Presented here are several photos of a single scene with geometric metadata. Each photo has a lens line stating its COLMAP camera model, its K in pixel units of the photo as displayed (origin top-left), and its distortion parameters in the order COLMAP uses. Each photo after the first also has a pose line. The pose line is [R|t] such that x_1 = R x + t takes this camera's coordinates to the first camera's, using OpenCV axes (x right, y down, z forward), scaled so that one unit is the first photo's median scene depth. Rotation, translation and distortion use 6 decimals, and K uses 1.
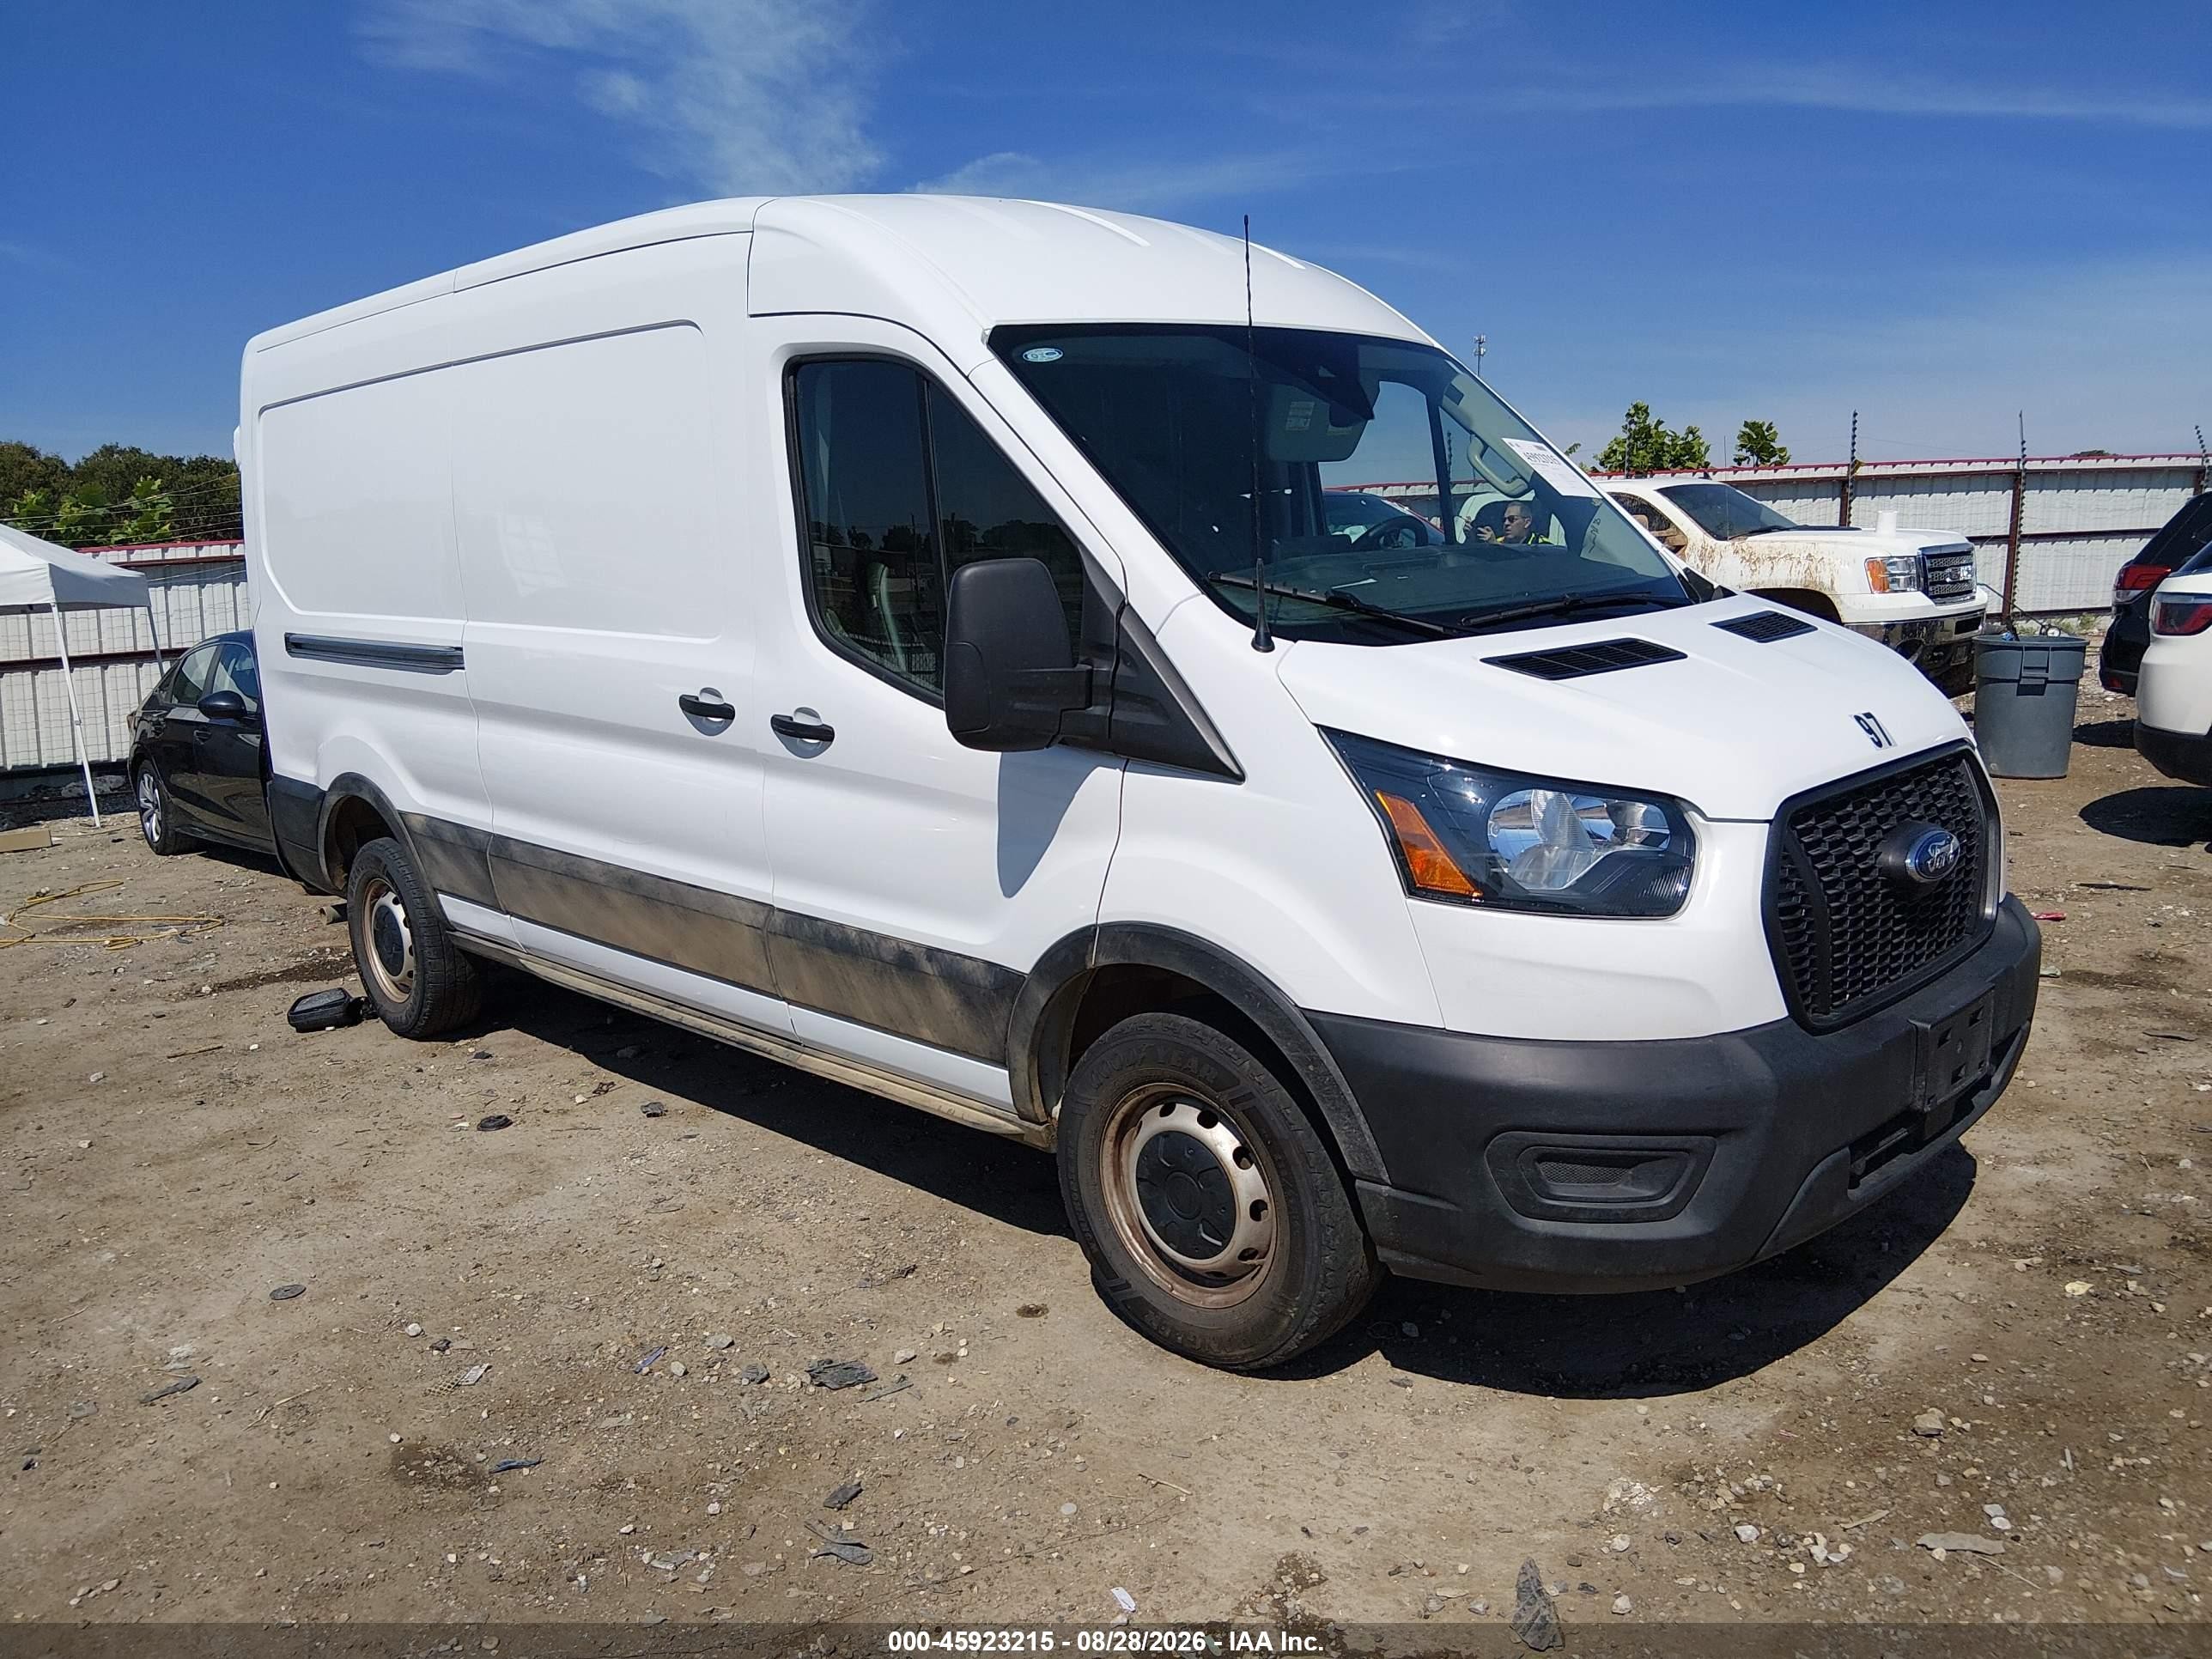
lens RADIAL K [[1790.9, 0, 1129.0], [0, 1790.9, 848.9], [0, 0, 1]] dist [-0.060179, -0.027834]
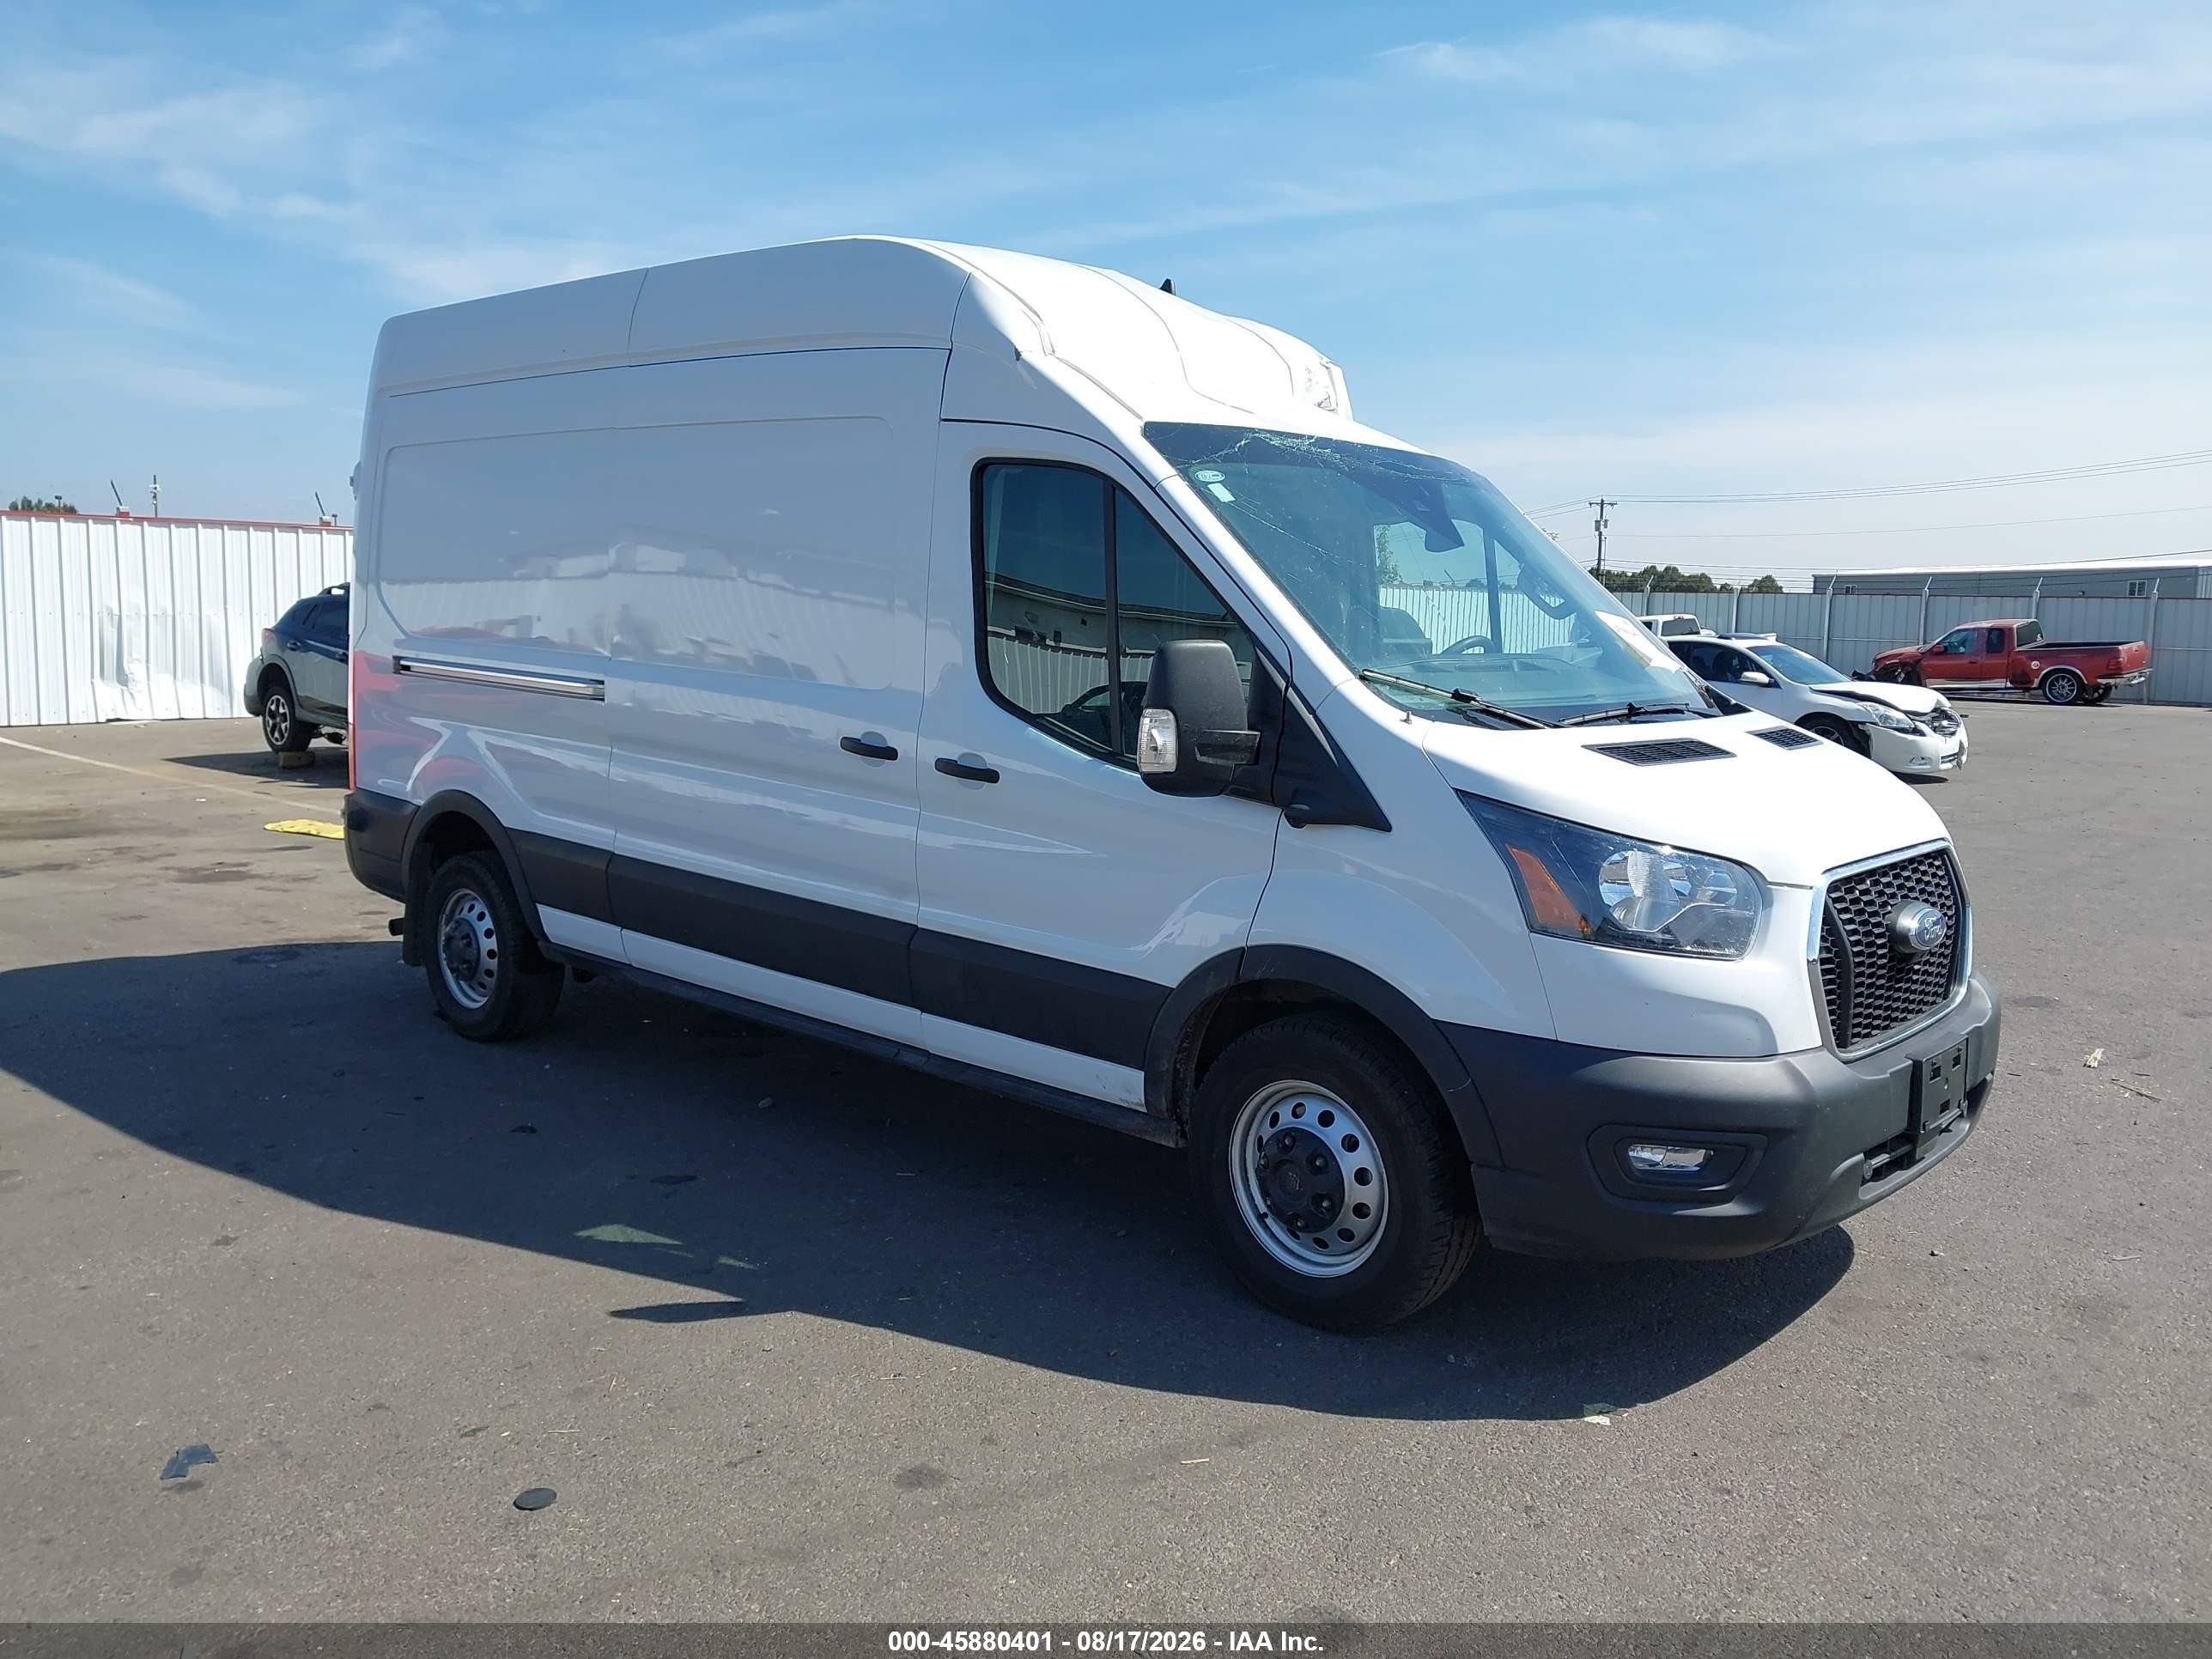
lens RADIAL K [[1790.9, 0, 1088.6], [0, 1790.9, 779.1], [0, 0, 1]] dist [-0.060179, -0.027834]
pose [[0.995880, 0.067797, 0.060215, -0.203729], [-0.061932, 0.993602, -0.094440, 0.050532], [-0.066232, 0.090322, 0.993708, -0.193057]]
